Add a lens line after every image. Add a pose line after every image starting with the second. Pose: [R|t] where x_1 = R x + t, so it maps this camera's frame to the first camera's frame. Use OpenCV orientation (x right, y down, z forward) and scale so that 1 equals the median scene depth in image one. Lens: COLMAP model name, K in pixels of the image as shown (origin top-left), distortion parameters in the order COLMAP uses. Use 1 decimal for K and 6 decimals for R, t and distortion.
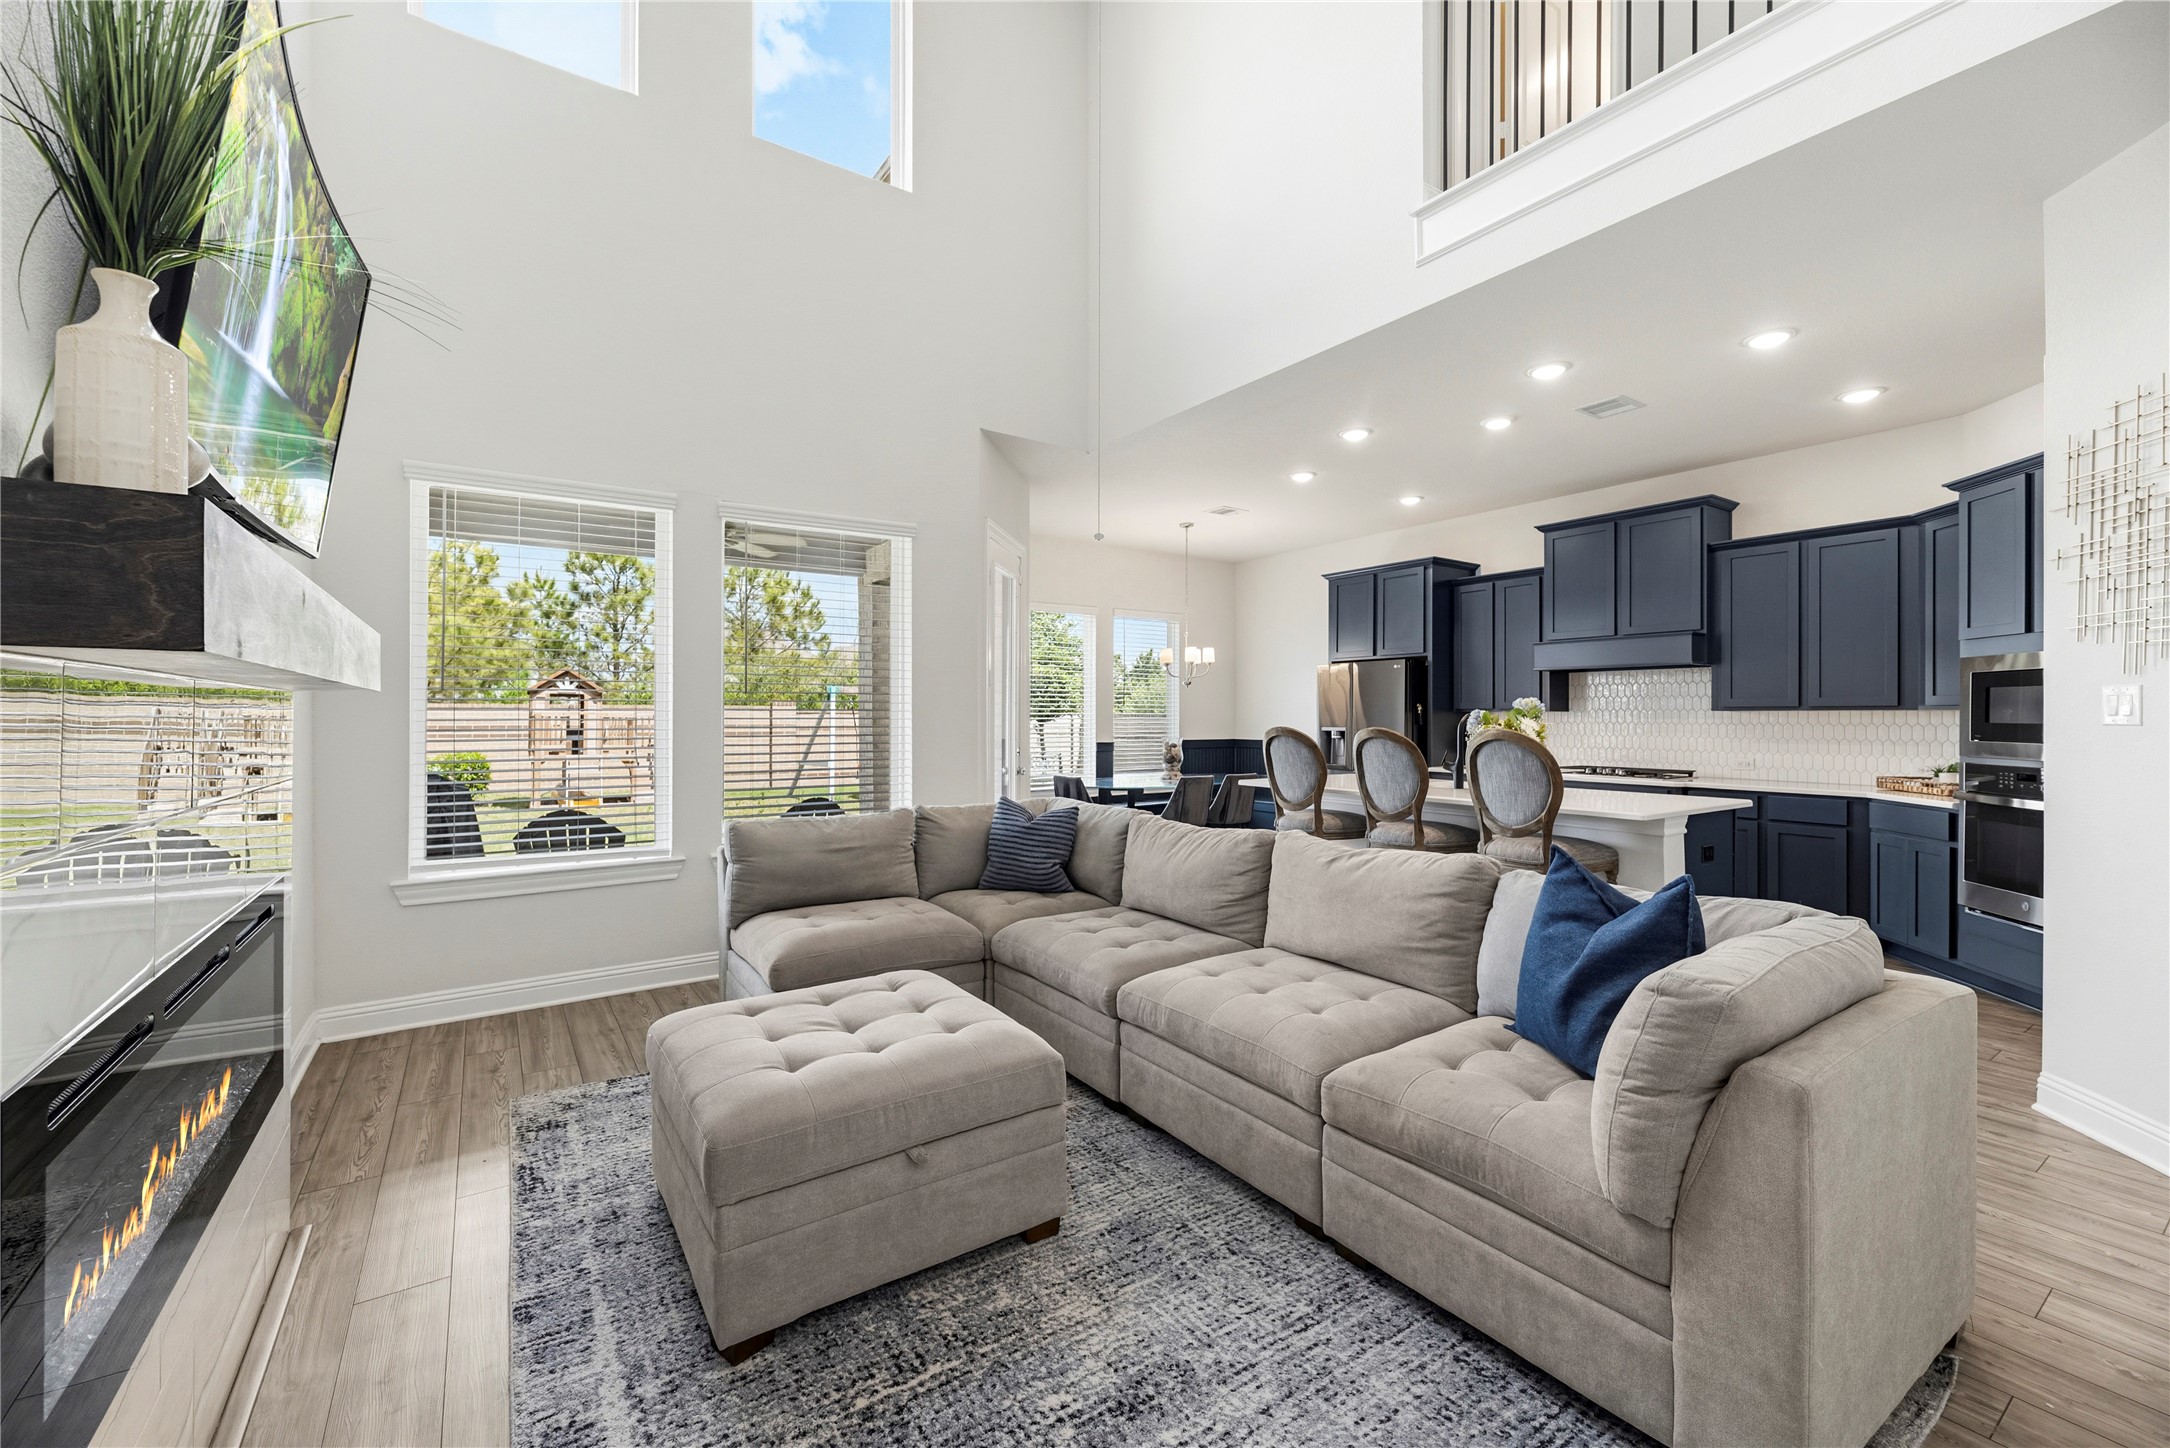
lens RADIAL K [[887.3, 0, 1082.3], [0, 887.3, 714.7], [0, 0, 1]] dist [-0.003107, 0.000206]
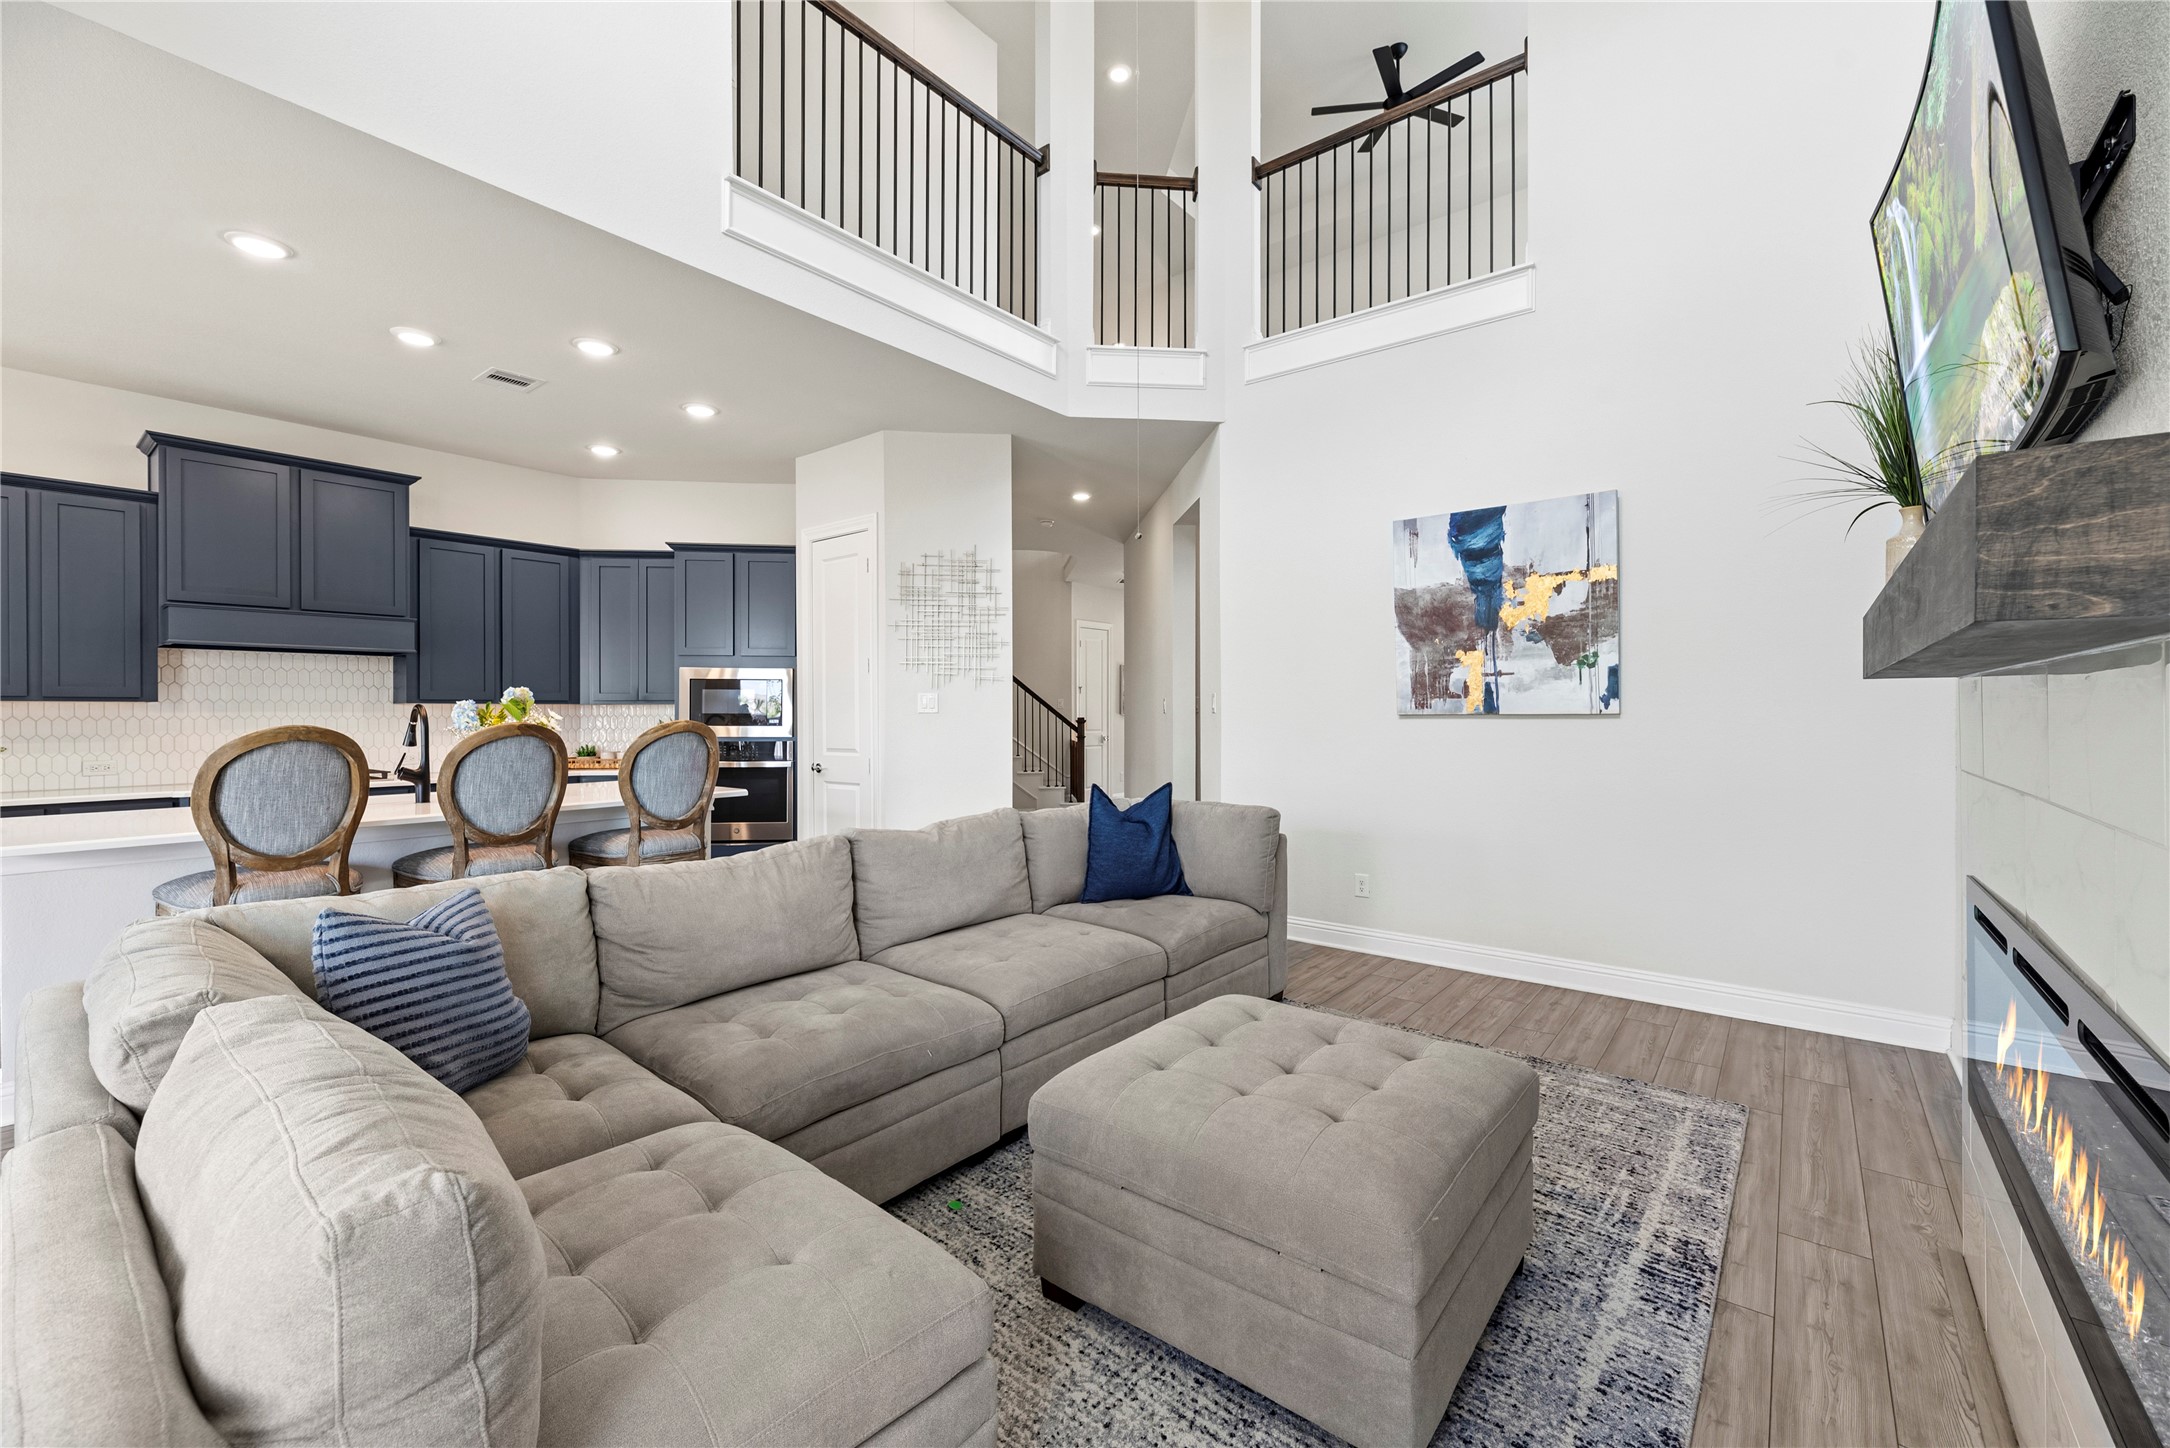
lens RADIAL K [[887.3, 0, 1087.0], [0, 887.3, 715.3], [0, 0, 1]] dist [-0.003107, 0.000206]
pose [[-0.297002, -0.007024, 0.954851, -0.825507], [-0.001836, 0.999975, 0.006784, 0.002472], [-0.954875, 0.000262, -0.297008, 1.163714]]
